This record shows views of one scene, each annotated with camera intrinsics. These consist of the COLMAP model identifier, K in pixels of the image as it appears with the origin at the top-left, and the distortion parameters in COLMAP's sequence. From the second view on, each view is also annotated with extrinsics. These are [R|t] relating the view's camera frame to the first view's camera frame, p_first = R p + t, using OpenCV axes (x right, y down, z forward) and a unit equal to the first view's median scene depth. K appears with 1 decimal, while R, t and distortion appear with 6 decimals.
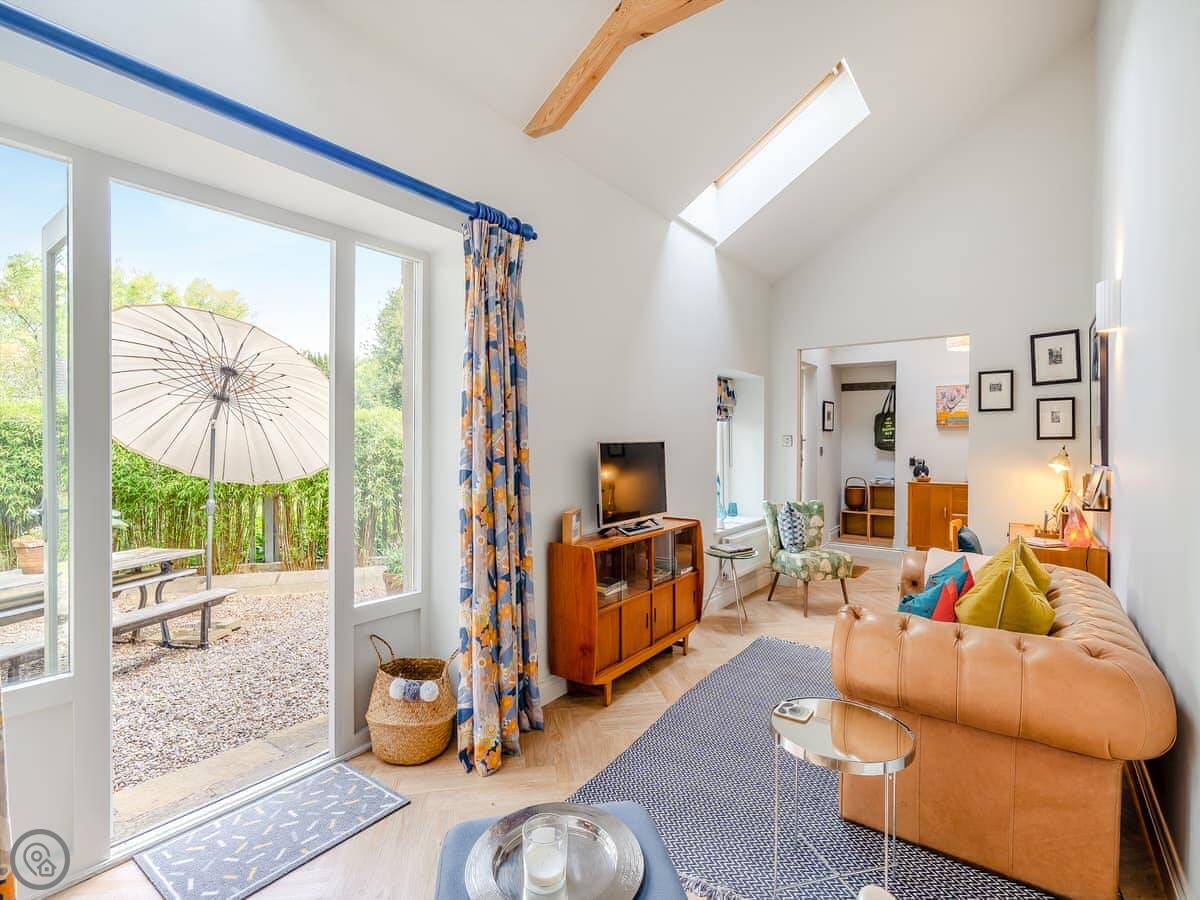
lens RADIAL K [[582.3, 0, 603.4], [0, 582.3, 446.8], [0, 0, 1]] dist [-0.002221, 0.000052]
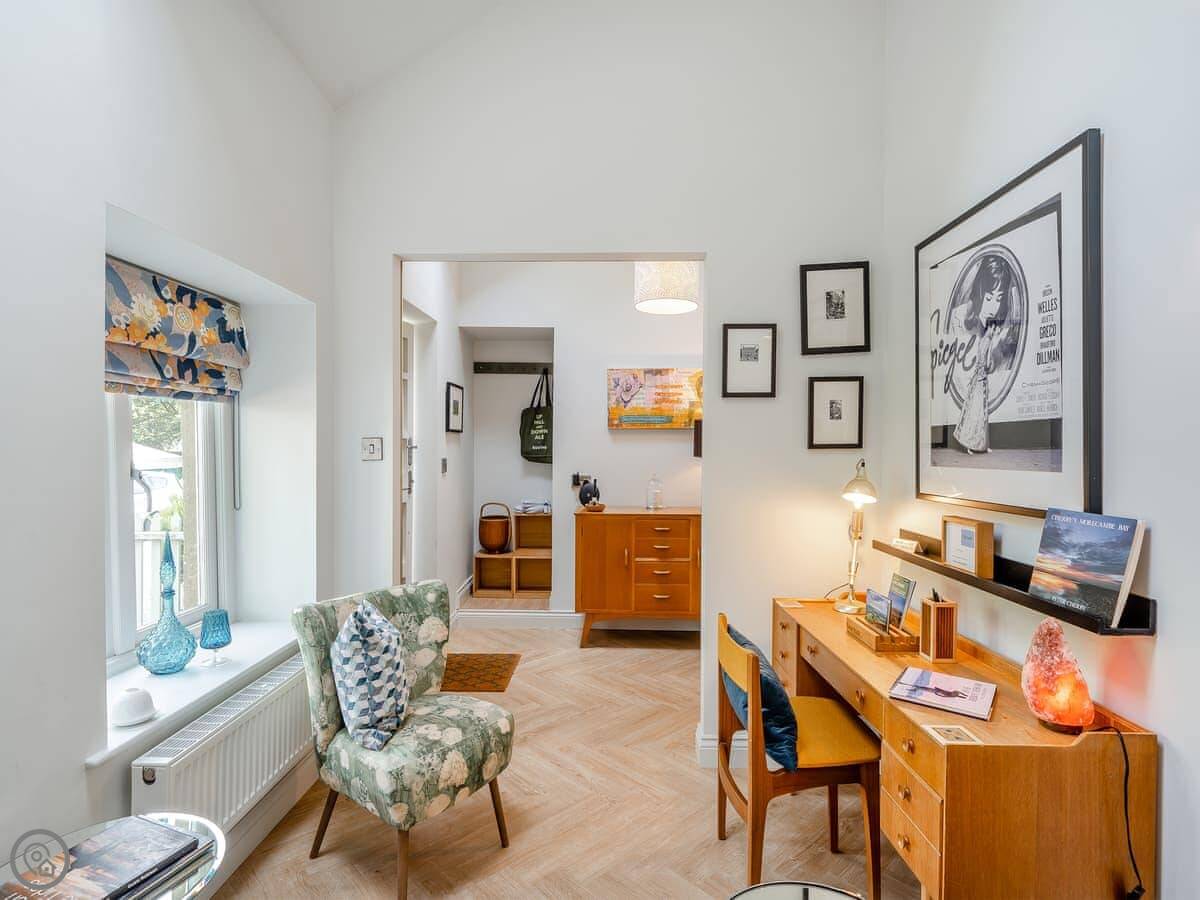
lens RADIAL K [[582.3, 0, 606.2], [0, 582.3, 450.9], [0, 0, 1]] dist [-0.002221, 0.000052]
pose [[0.809653, -0.000812, 0.586908, 0.193768], [0.002494, 0.999995, -0.002057, -0.007380], [-0.586903, 0.003129, 0.809651, 0.512338]]
